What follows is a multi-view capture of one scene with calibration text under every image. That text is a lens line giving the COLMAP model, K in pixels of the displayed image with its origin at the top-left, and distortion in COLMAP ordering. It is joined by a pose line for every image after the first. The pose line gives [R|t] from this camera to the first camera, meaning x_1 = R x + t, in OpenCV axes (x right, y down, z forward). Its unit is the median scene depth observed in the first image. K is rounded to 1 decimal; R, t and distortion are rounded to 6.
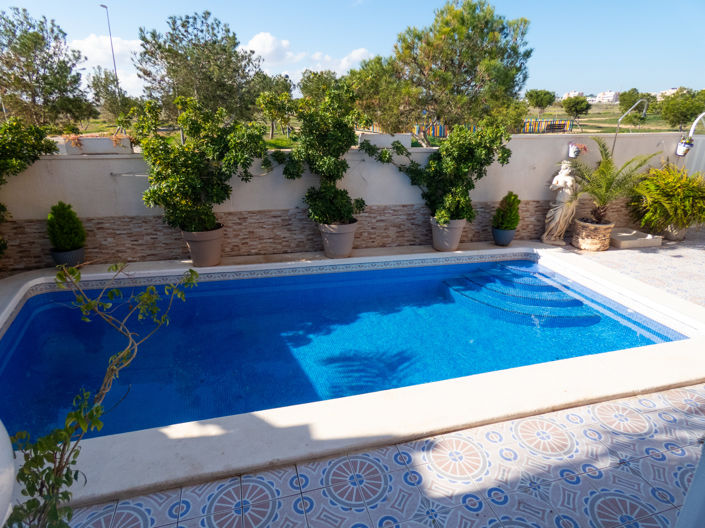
lens RADIAL K [[425.9, 0, 352.5], [0, 425.9, 264.0], [0, 0, 1]] dist [-0.069241, 0.083594]
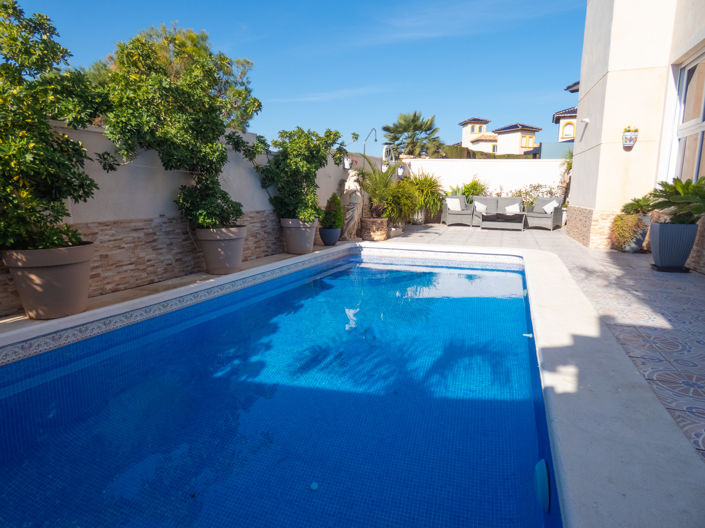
lens RADIAL K [[425.9, 0, 352.5], [0, 425.9, 264.0], [0, 0, 1]] dist [-0.069241, 0.083594]
pose [[0.584567, -0.138562, 0.799426, -0.507564], [0.271756, 0.961834, -0.032005, 0.053486], [-0.764480, 0.235958, 0.599912, 0.342487]]
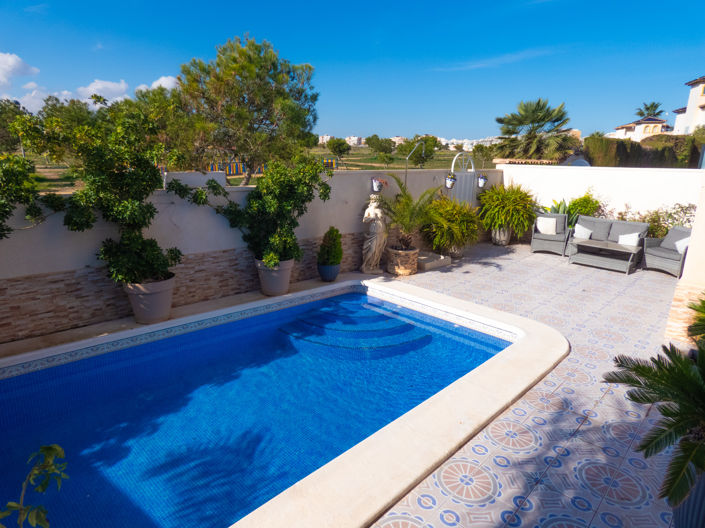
lens RADIAL K [[425.9, 0, 352.5], [0, 425.9, 264.0], [0, 0, 1]] dist [-0.069241, 0.083594]
pose [[0.870359, -0.107106, 0.480629, -0.076360], [0.148047, 0.987816, -0.047965, -0.029147], [-0.469636, 0.112903, 0.875611, 0.104640]]
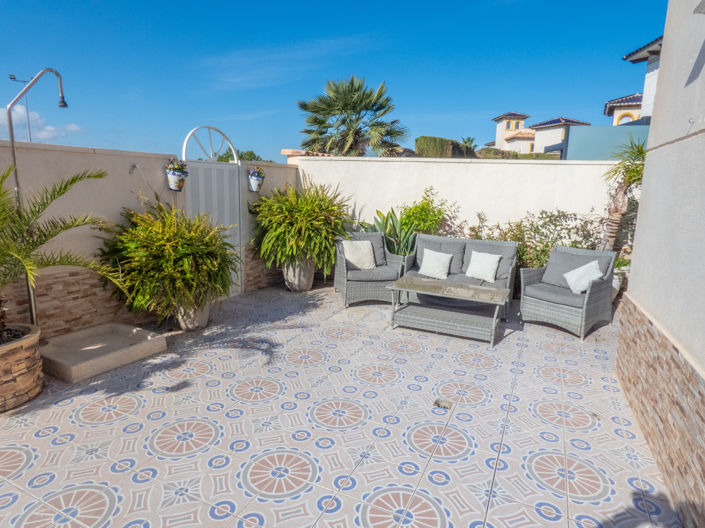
lens RADIAL K [[425.9, 0, 352.5], [0, 425.9, 264.0], [0, 0, 1]] dist [-0.069241, 0.083594]
pose [[0.657629, -0.119042, 0.743877, 0.538826], [0.234362, 0.970766, -0.051838, -0.070903], [-0.715960, 0.208427, 0.666303, 0.489616]]
